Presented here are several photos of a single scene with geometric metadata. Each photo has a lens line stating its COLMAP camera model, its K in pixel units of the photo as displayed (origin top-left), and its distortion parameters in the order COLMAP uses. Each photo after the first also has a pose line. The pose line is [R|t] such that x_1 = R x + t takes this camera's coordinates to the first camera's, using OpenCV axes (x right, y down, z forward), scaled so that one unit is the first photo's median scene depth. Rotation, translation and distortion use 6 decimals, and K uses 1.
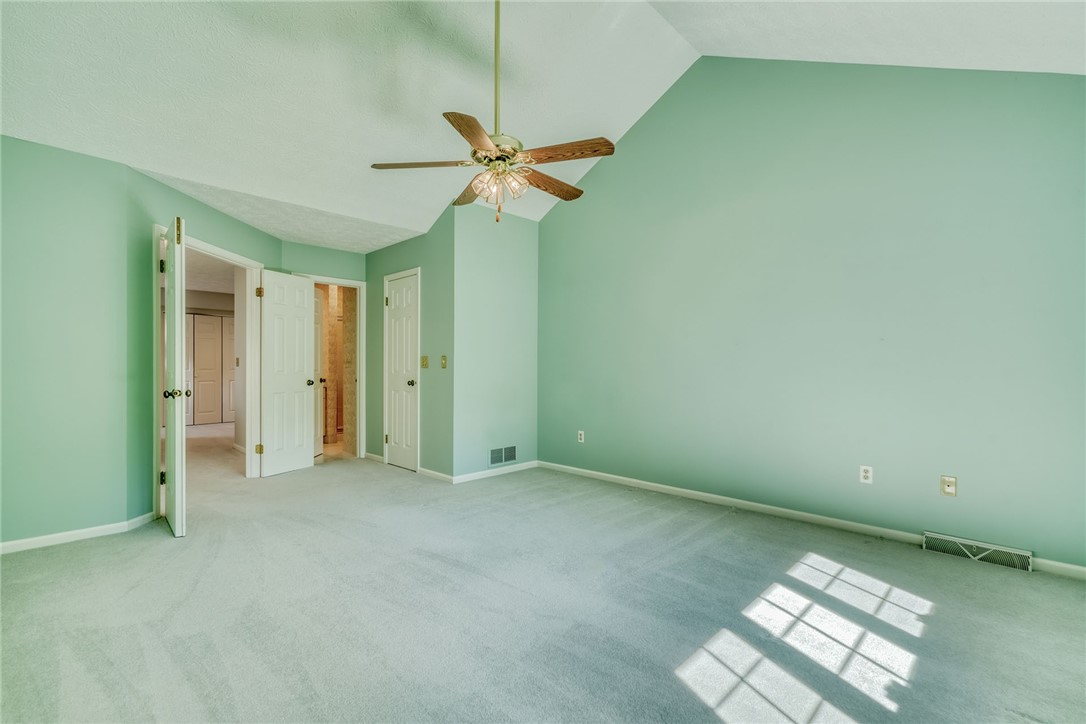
lens RADIAL K [[492.4, 0, 542.6], [0, 492.4, 369.1], [0, 0, 1]] dist [0.012809, -0.001206]
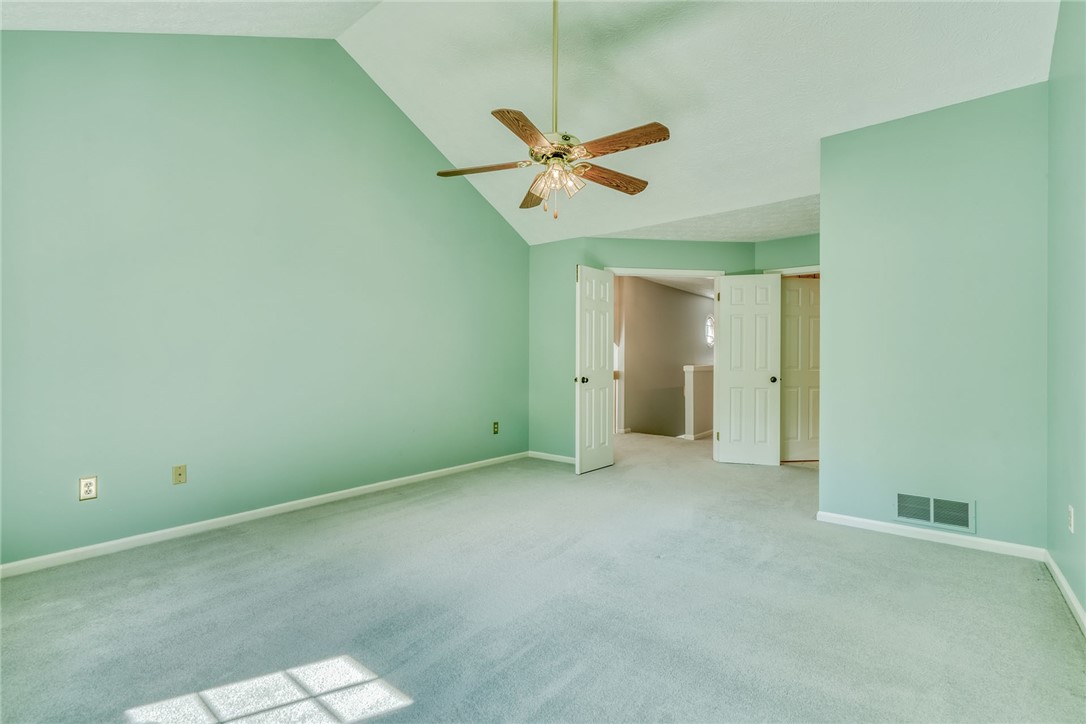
lens RADIAL K [[492.4, 0, 544.0], [0, 492.4, 355.4], [0, 0, 1]] dist [0.012809, -0.001206]
pose [[0.103591, -0.018303, -0.994452, 0.495692], [-0.010446, 0.999755, -0.019489, 0.003240], [0.994565, 0.012407, 0.103375, 0.484002]]
